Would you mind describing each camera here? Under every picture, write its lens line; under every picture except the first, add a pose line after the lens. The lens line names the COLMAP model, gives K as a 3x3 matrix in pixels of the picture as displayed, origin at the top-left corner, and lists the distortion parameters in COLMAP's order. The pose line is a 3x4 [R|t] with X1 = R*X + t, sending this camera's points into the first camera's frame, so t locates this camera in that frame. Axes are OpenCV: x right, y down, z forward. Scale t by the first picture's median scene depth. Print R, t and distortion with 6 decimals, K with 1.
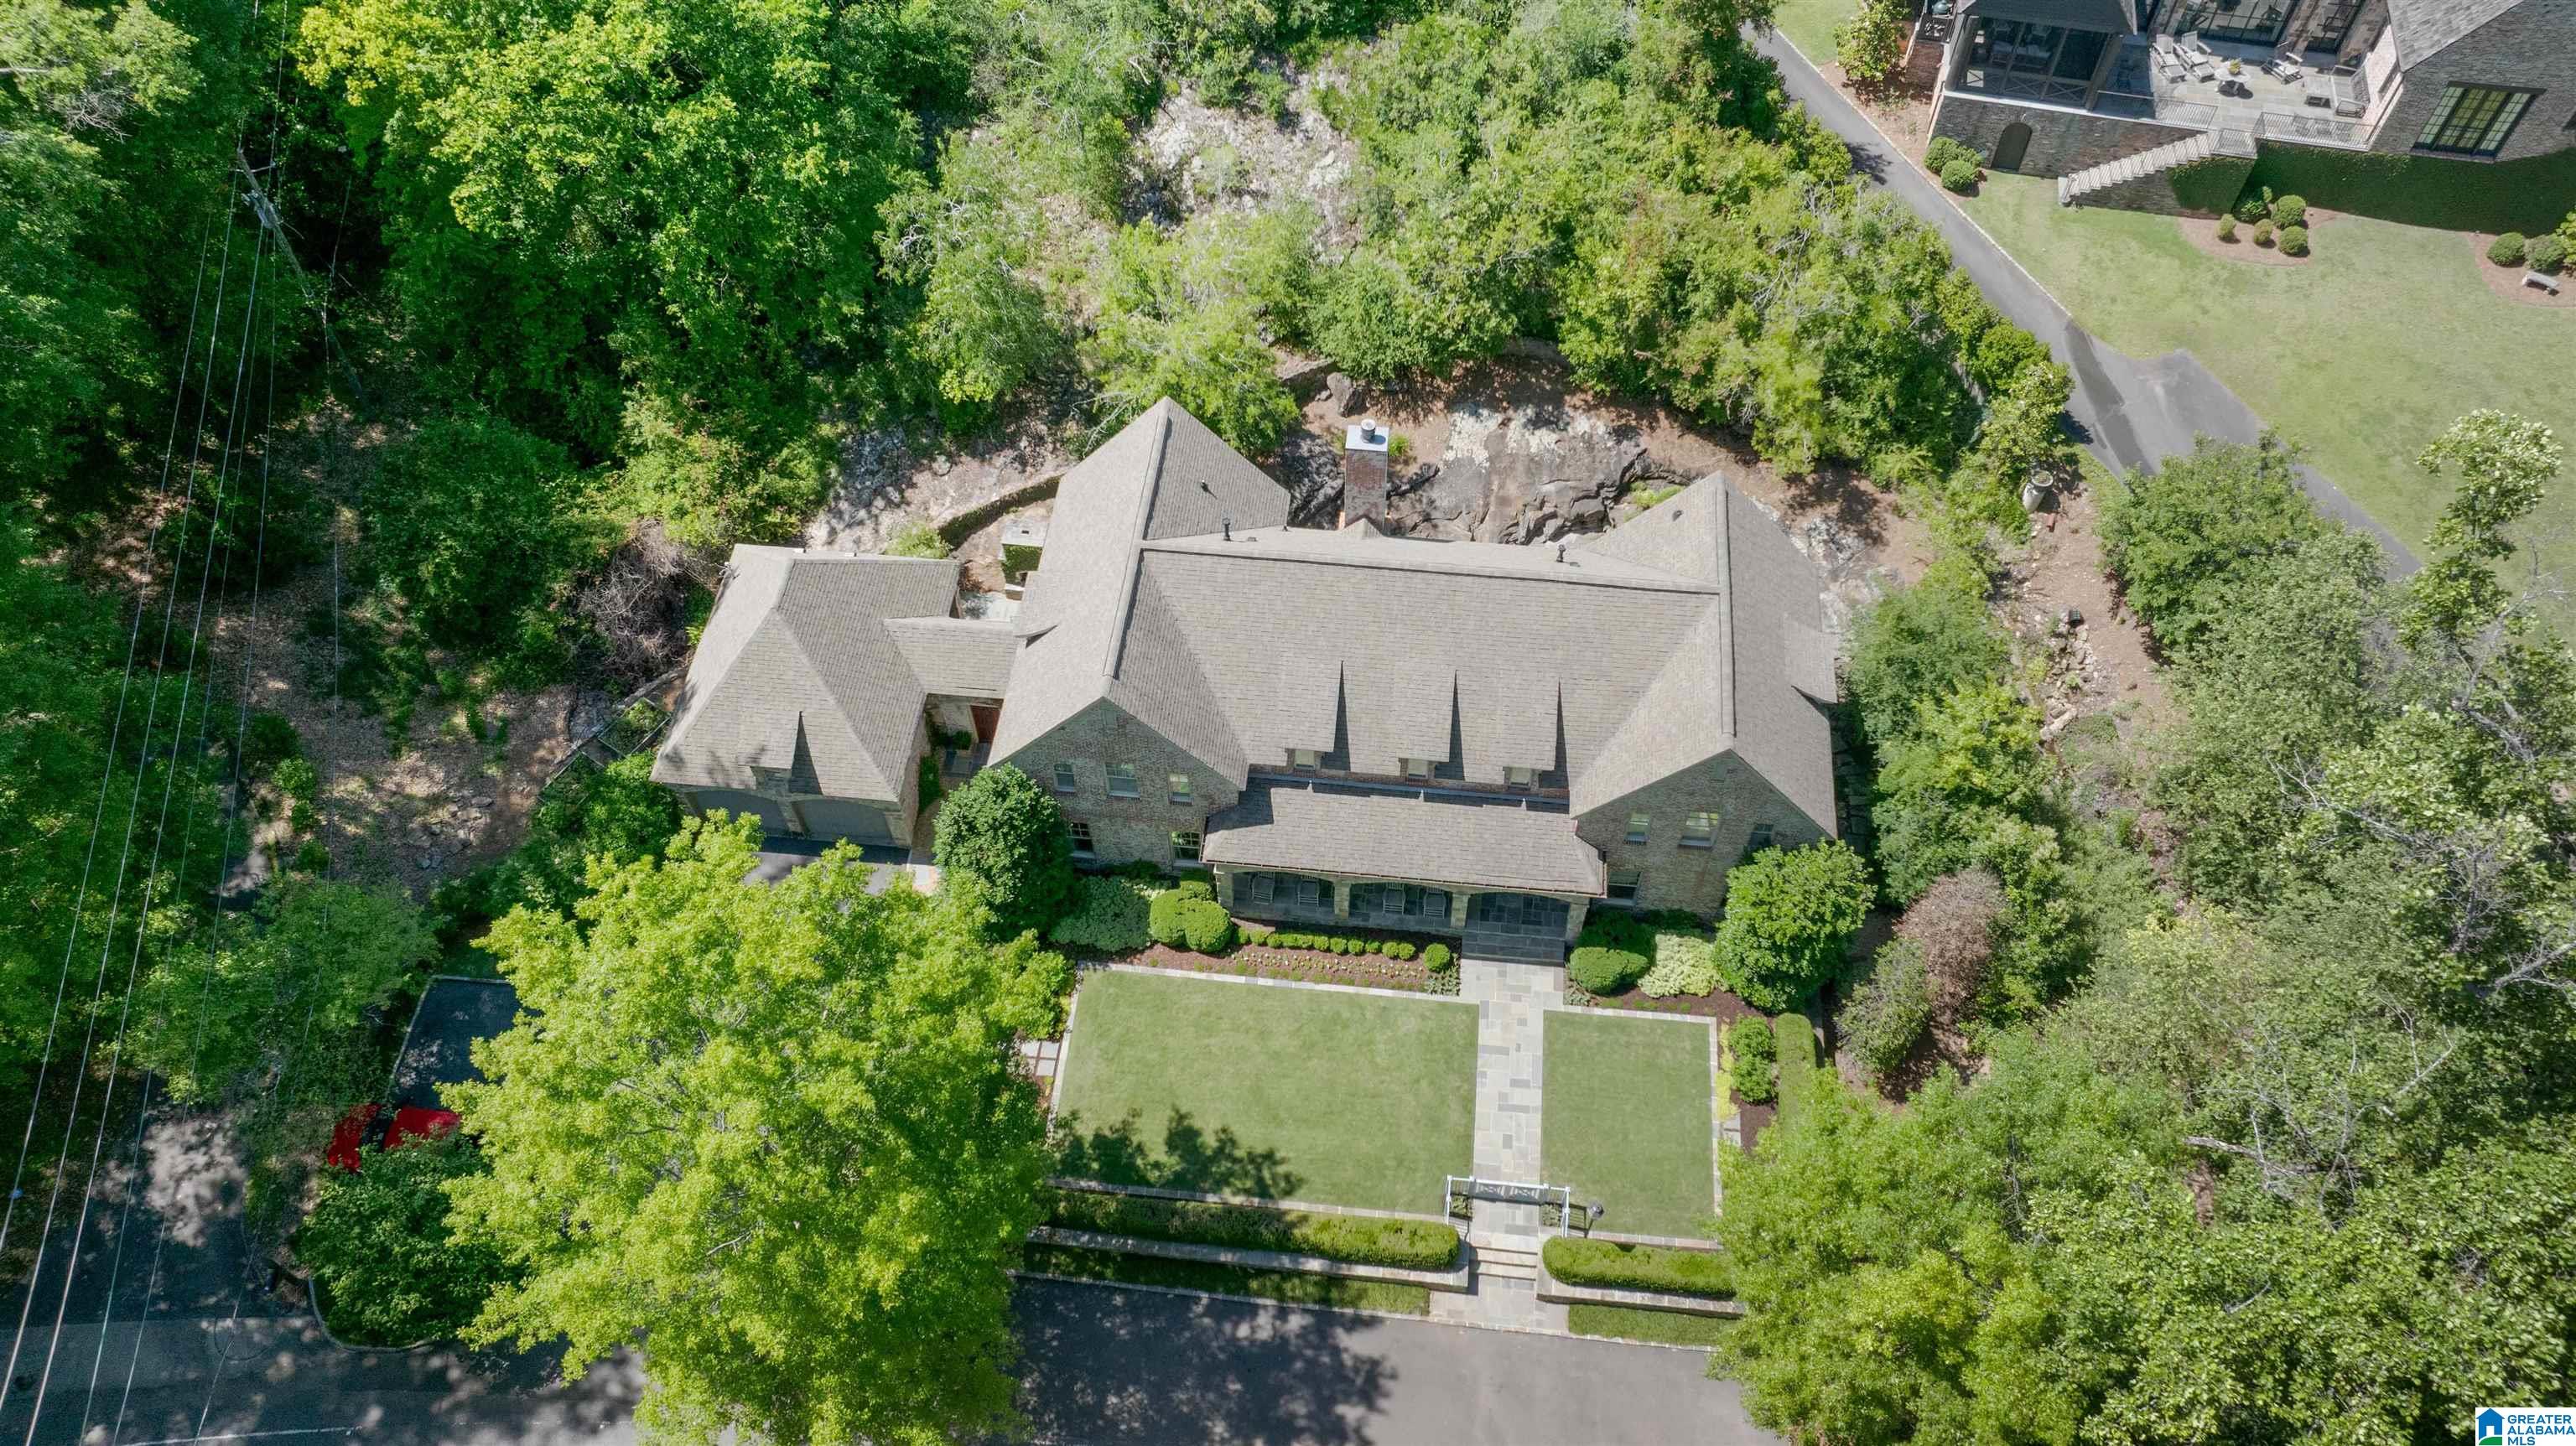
lens RADIAL K [[1820.6, 0, 1298.8], [0, 1820.6, 693.8], [0, 0, 1]] dist [-0.009295, -0.002085]
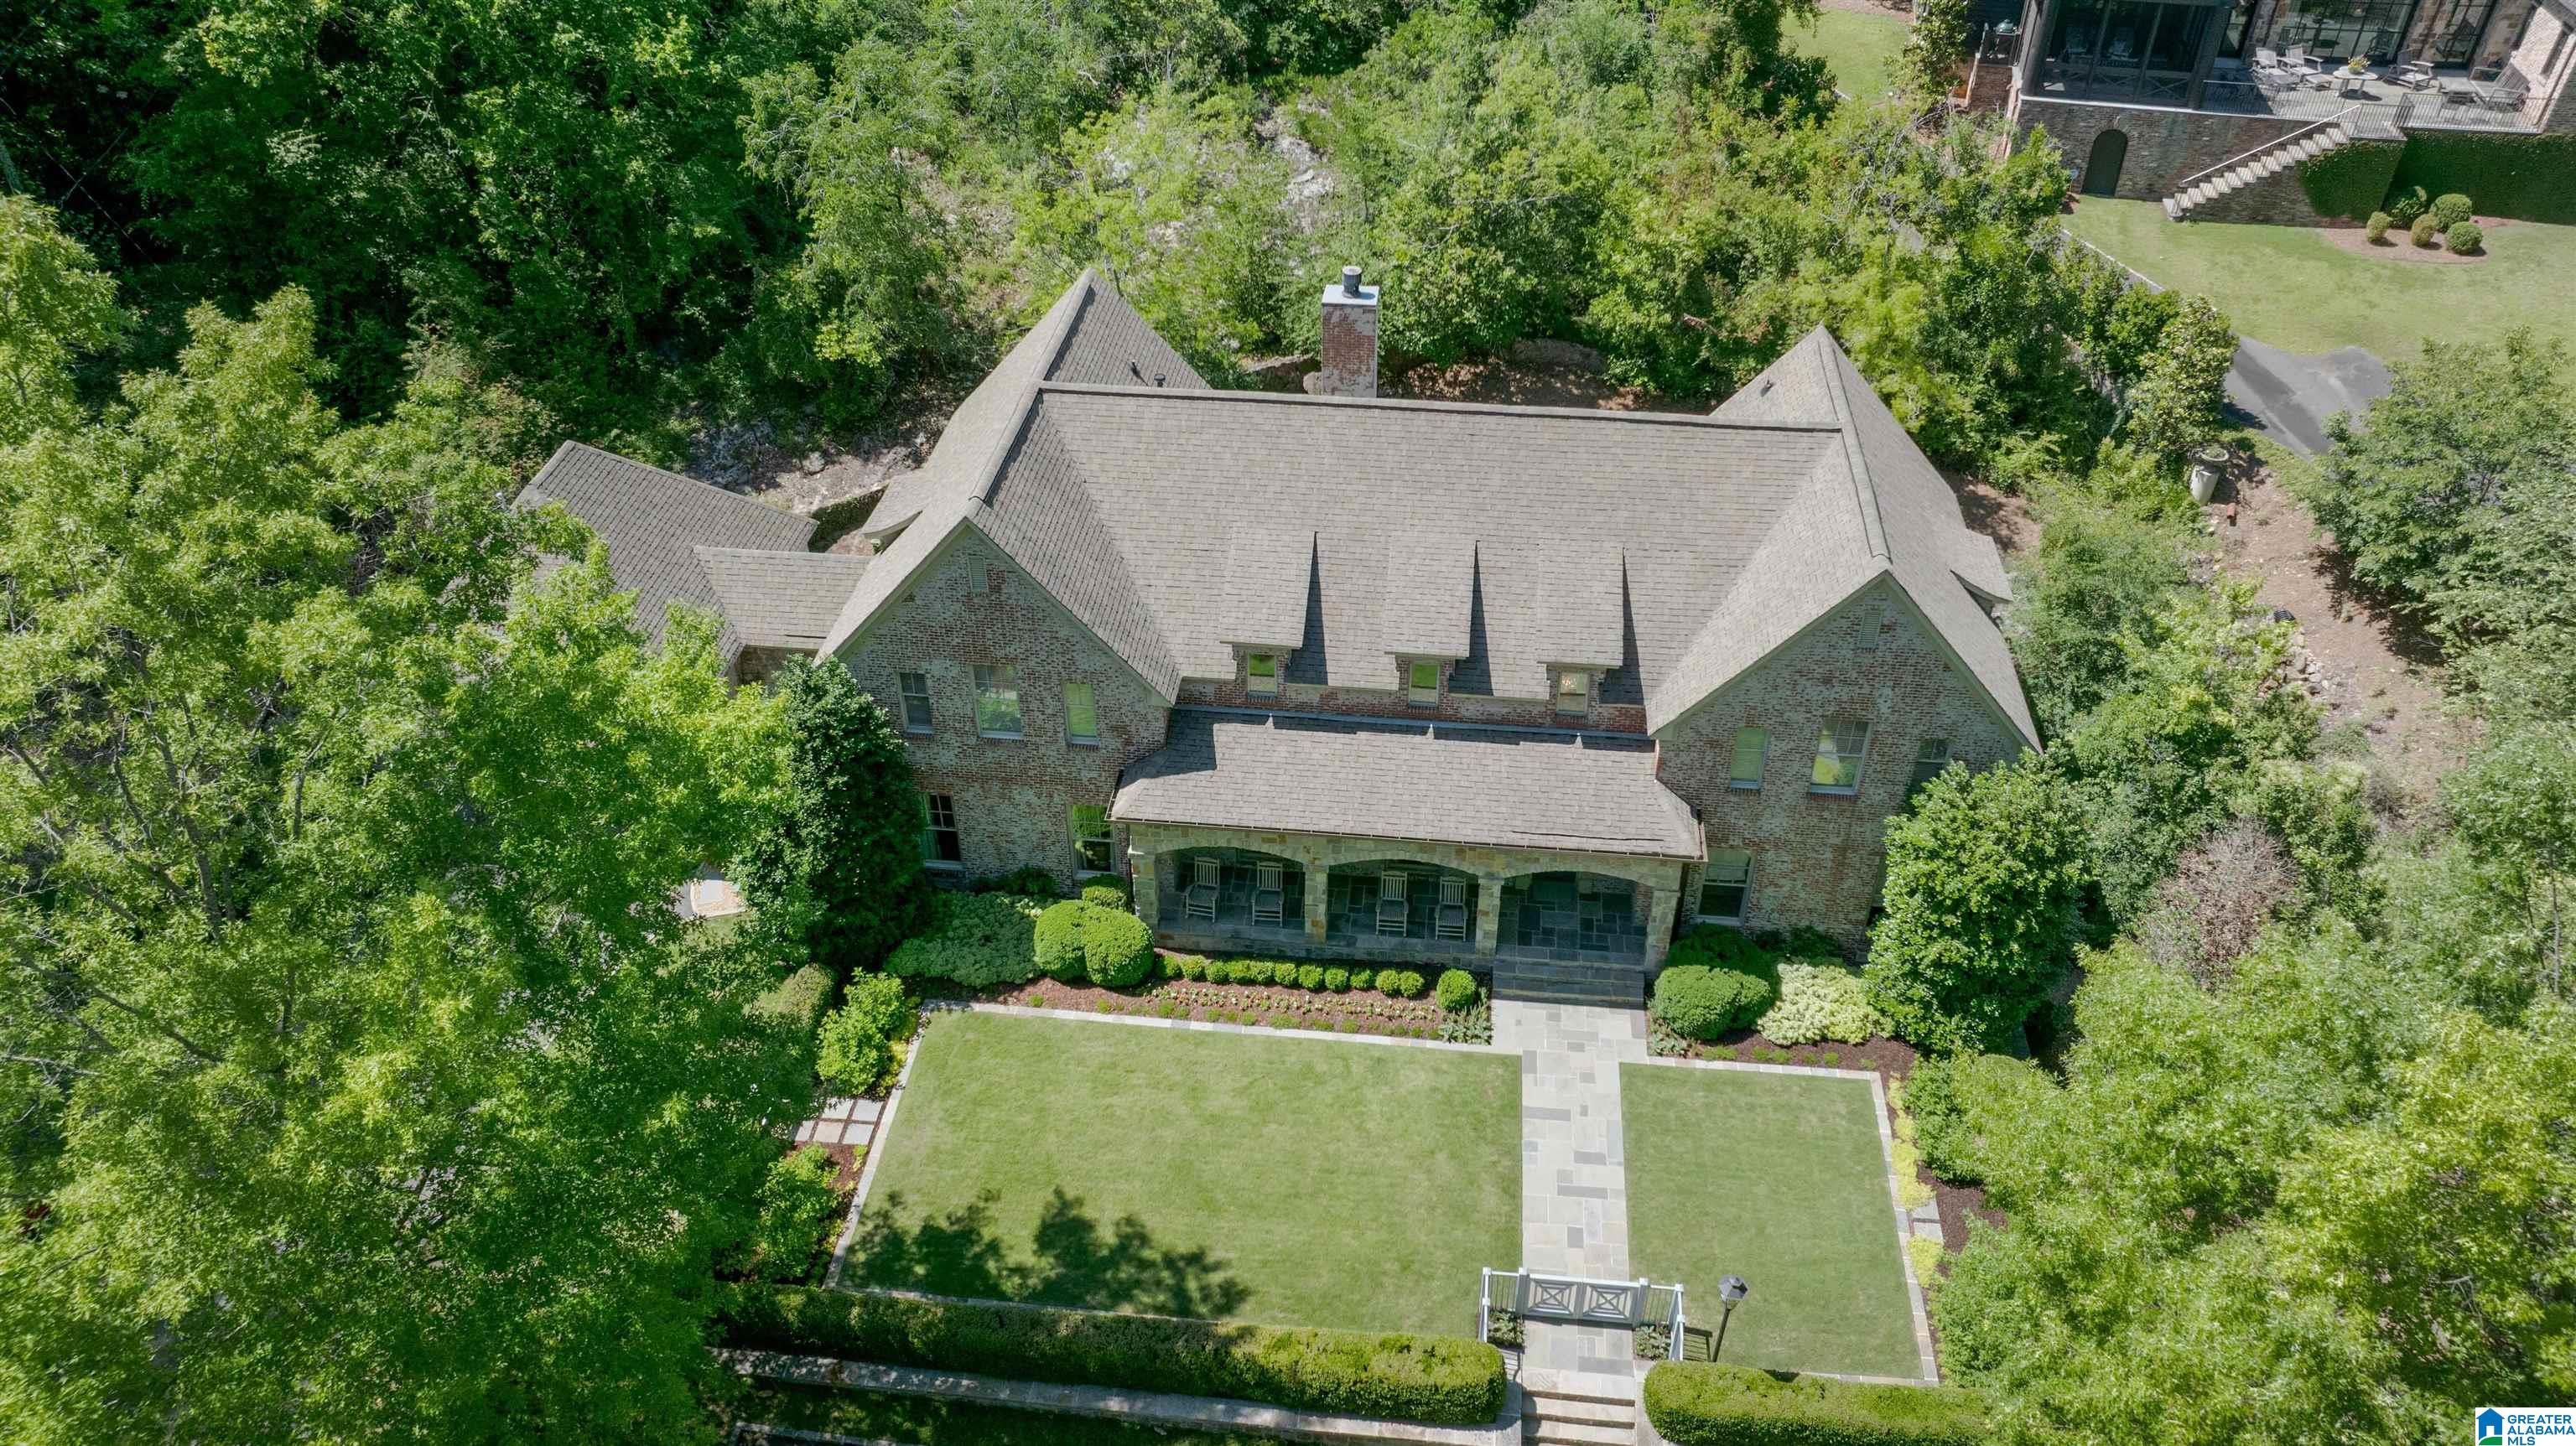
lens RADIAL K [[1818.4, 0, 1304.6], [0, 1818.4, 704.6], [0, 0, 1]] dist [-0.035273, 0.039910]
pose [[0.999967, 0.006148, 0.005233, 0.014322], [-0.004342, 0.955978, -0.293406, 0.223756], [-0.006806, 0.293373, 0.955974, 0.302971]]
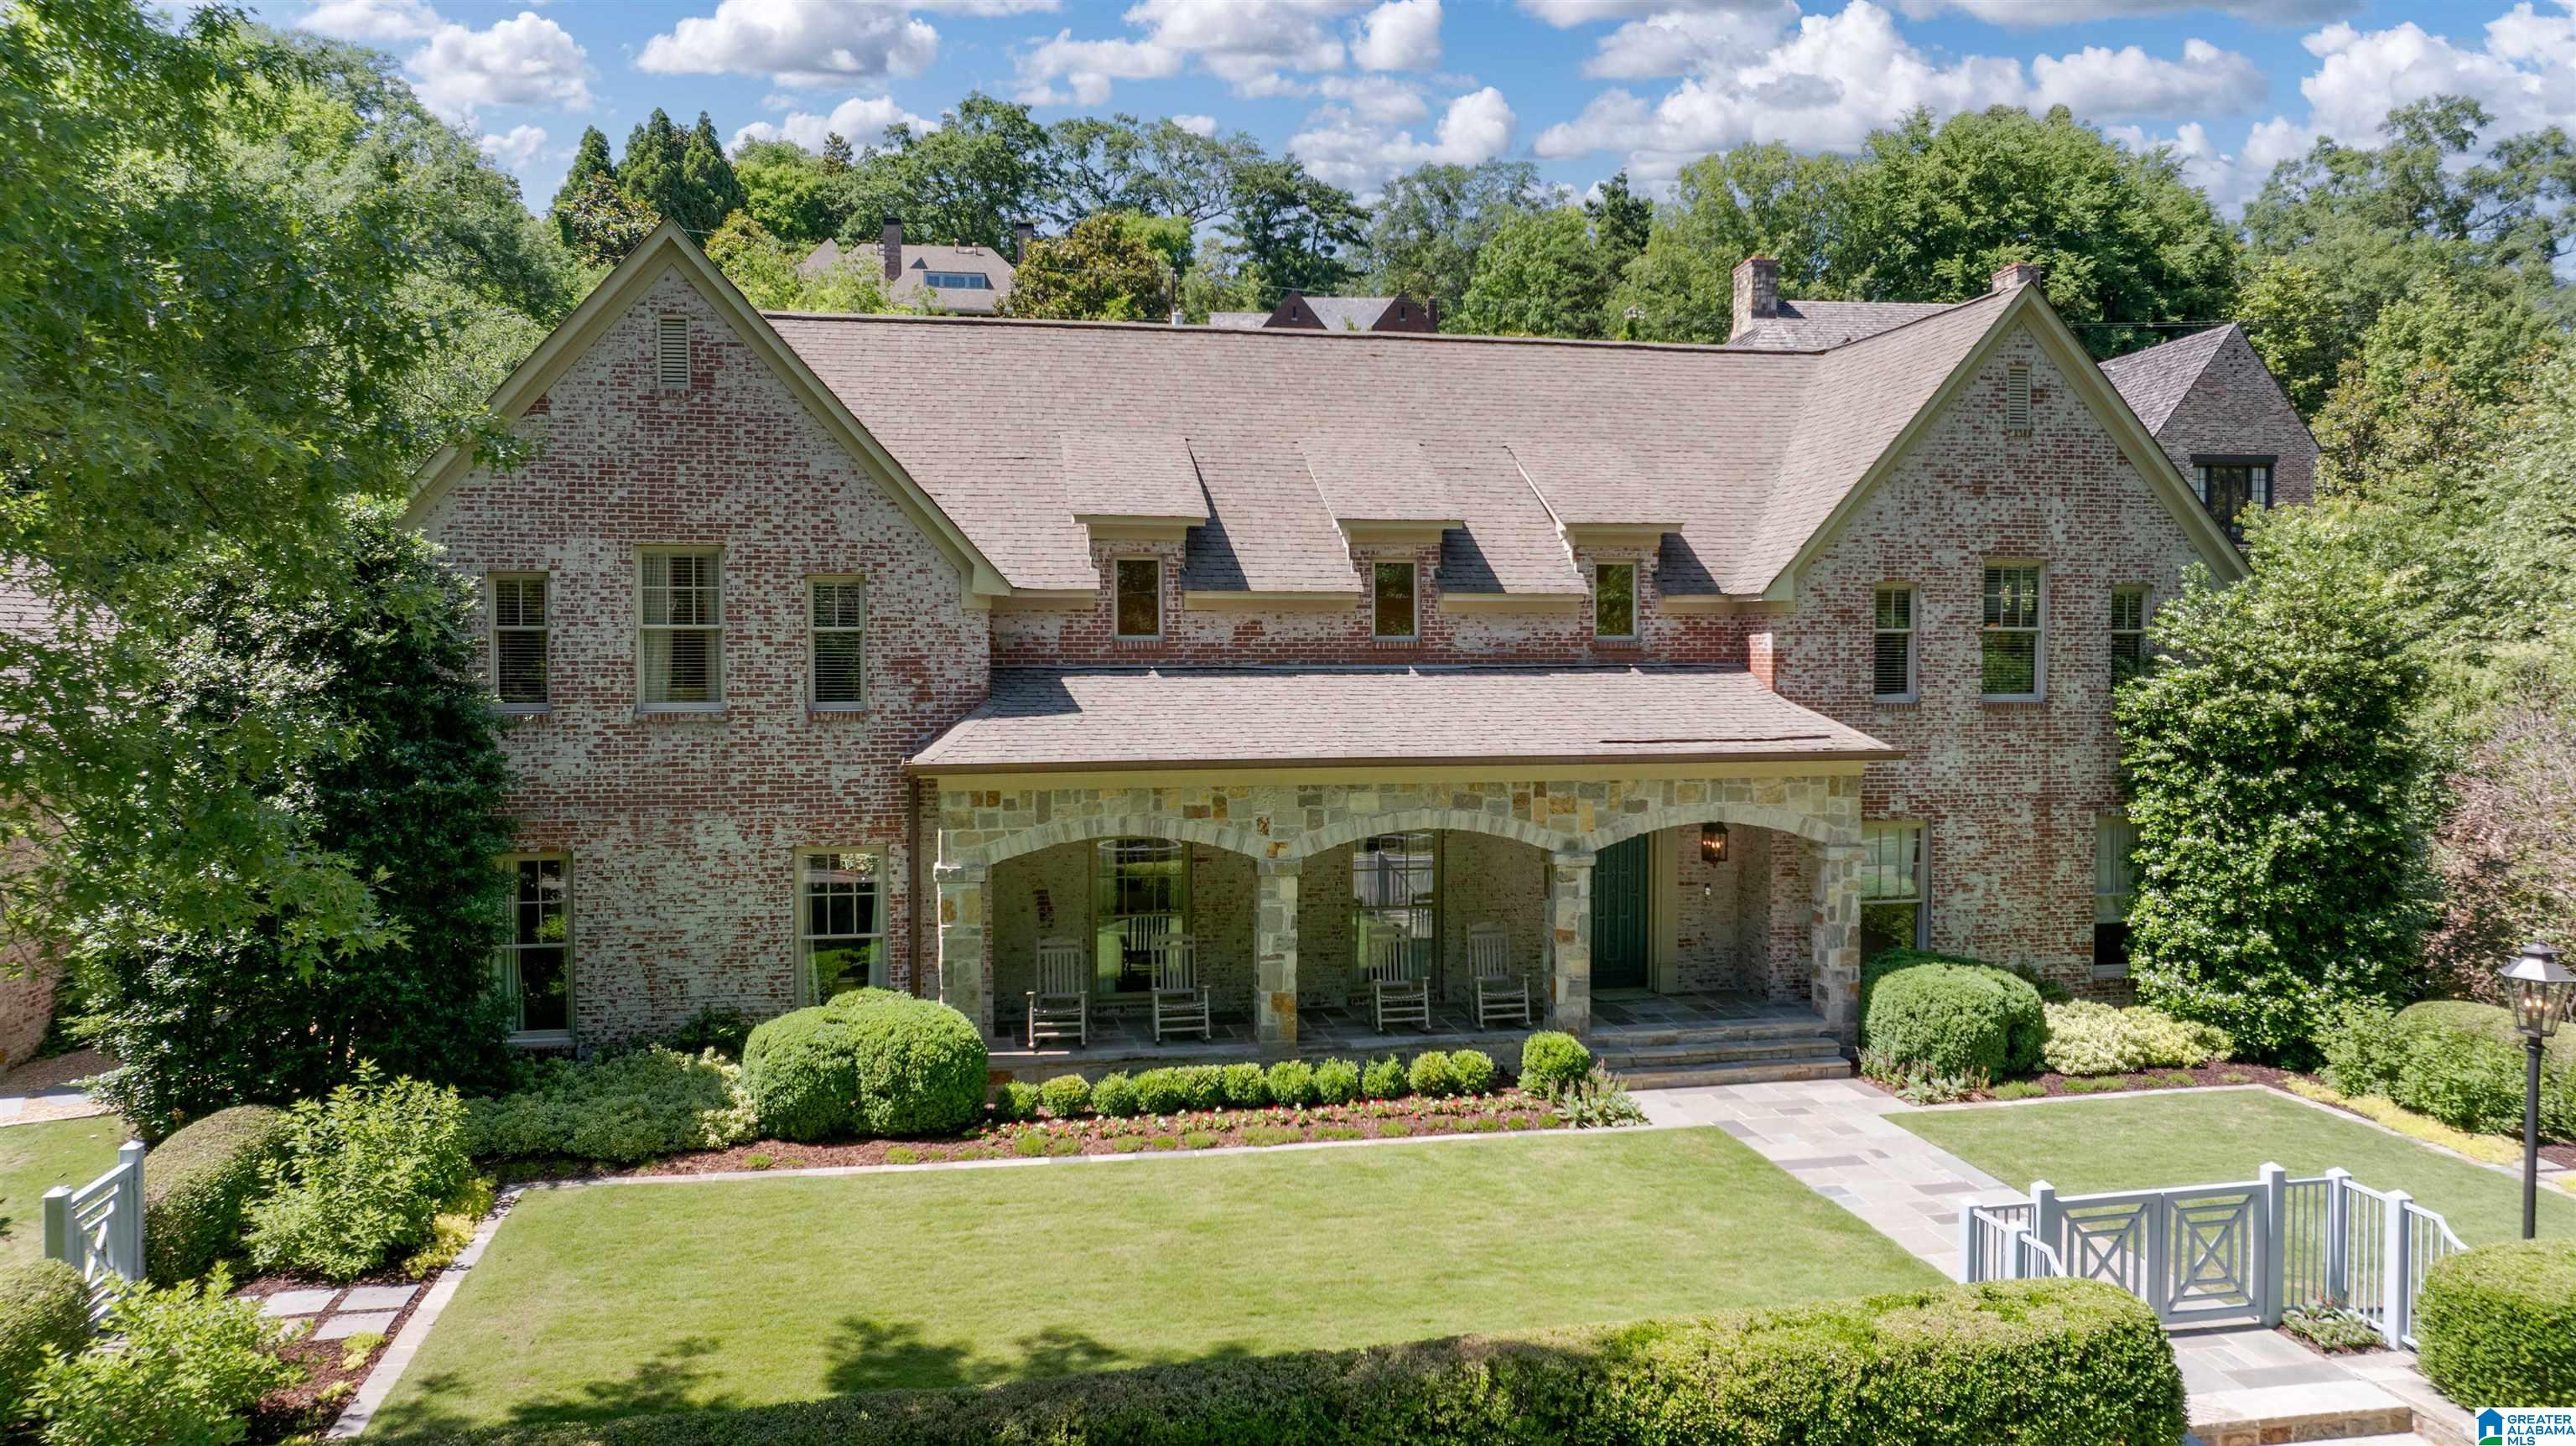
lens RADIAL K [[1837.2, 0, 1313.1], [0, 1837.2, 695.0], [0, 0, 1]] dist [-0.021639, 0.001117]
pose [[0.950579, -0.002047, 0.310477, -0.081088], [0.246309, 0.613781, -0.750070, 0.340659], [-0.189029, 0.789474, 0.583951, 0.678452]]
